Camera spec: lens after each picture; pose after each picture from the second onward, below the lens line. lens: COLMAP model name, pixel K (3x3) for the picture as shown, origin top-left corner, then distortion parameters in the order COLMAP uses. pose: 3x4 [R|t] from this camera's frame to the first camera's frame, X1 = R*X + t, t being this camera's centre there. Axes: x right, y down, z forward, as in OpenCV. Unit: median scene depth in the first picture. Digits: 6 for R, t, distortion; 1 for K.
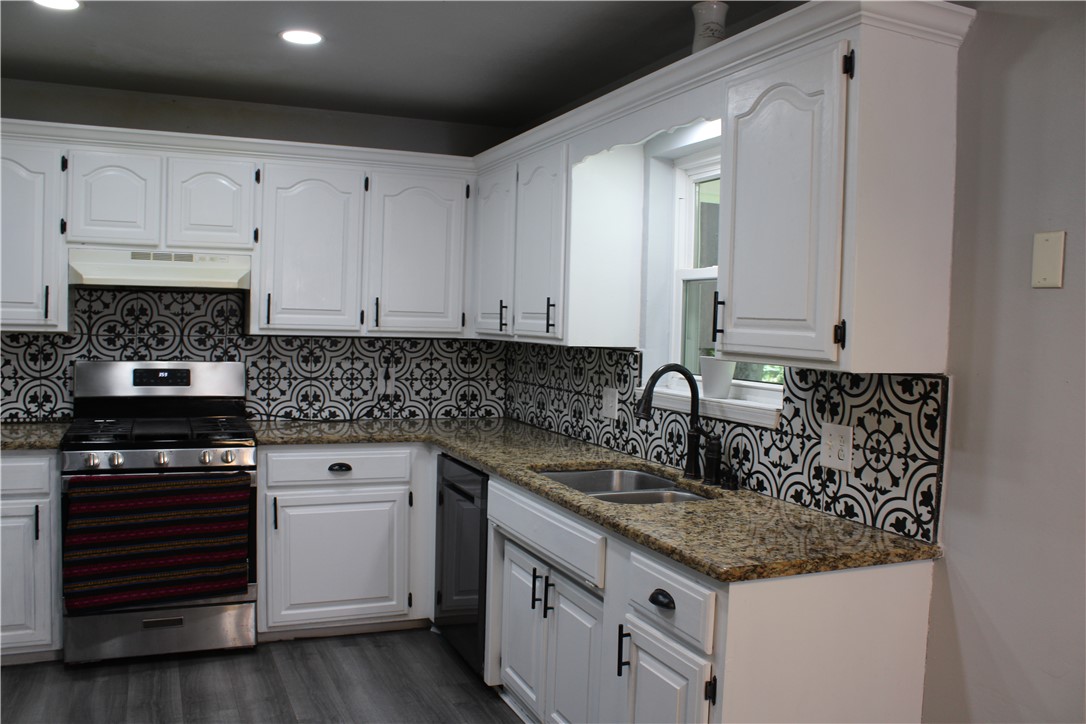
lens RADIAL K [[911.1, 0, 535.3], [0, 911.1, 358.5], [0, 0, 1]] dist [-0.169786, 0.155117]
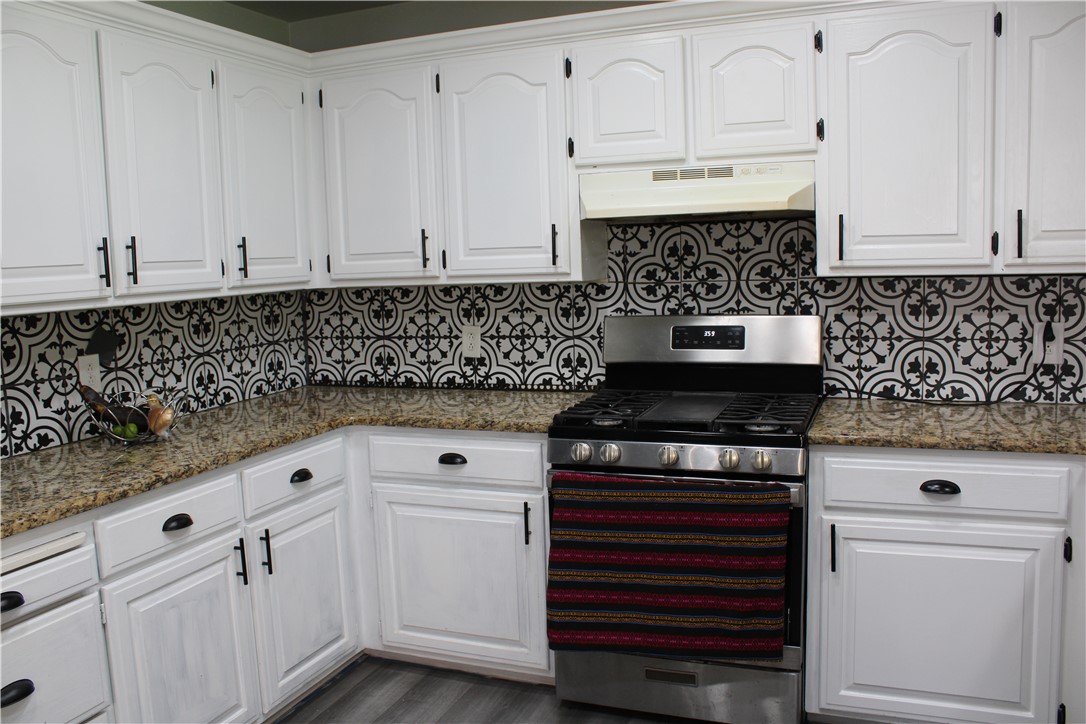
lens RADIAL K [[911.1, 0, 535.3], [0, 911.1, 358.5], [0, 0, 1]] dist [-0.169786, 0.155117]
pose [[0.708282, 0.029741, -0.705303, 0.013049], [0.023904, 0.997529, 0.066069, -0.014503], [0.705525, -0.063655, 0.705820, 0.351111]]
